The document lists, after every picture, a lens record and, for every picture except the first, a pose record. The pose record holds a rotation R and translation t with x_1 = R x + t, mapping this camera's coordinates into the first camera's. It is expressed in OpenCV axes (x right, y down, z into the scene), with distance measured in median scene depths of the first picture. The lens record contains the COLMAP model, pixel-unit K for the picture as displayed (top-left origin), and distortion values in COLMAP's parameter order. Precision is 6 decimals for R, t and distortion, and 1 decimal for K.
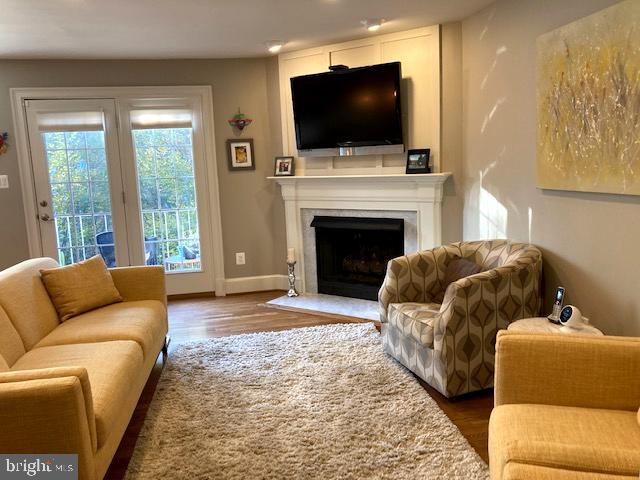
lens RADIAL K [[525.1, 0, 321.1], [0, 525.1, 232.0], [0, 0, 1]] dist [0.079039, -0.137749]
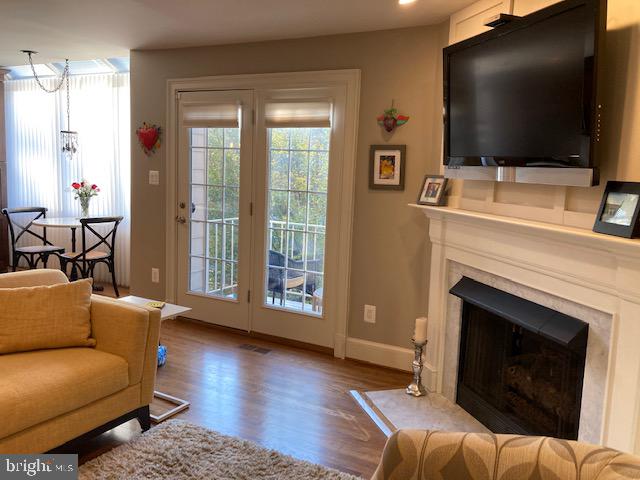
lens RADIAL K [[525.1, 0, 321.1], [0, 525.1, 232.0], [0, 0, 1]] dist [0.079039, -0.137749]
pose [[0.777716, 0.146467, -0.611314, 0.229532], [-0.157191, 0.986894, 0.036474, -0.079215], [0.608644, 0.067727, 0.790547, 0.431378]]
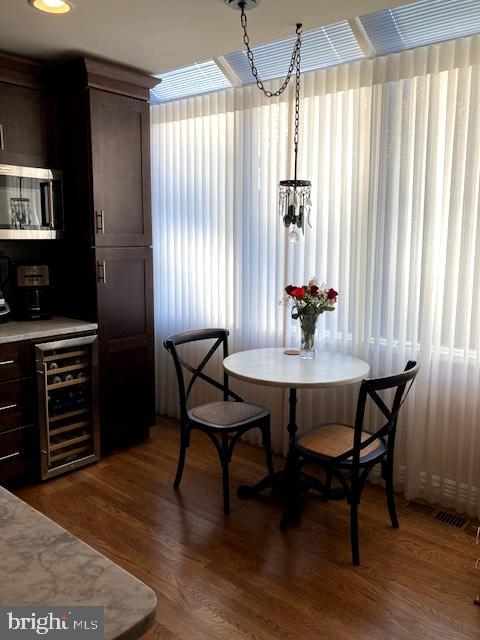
lens RADIAL K [[525.1, 0, 240.0], [0, 525.1, 320.0], [0, 0, 1]] dist [0.079039, -0.137749]
pose [[0.629516, 0.165928, -0.759063, -0.491213], [-0.143780, 0.984936, 0.096062, -0.068573], [0.763568, 0.048665, 0.643891, 0.591636]]
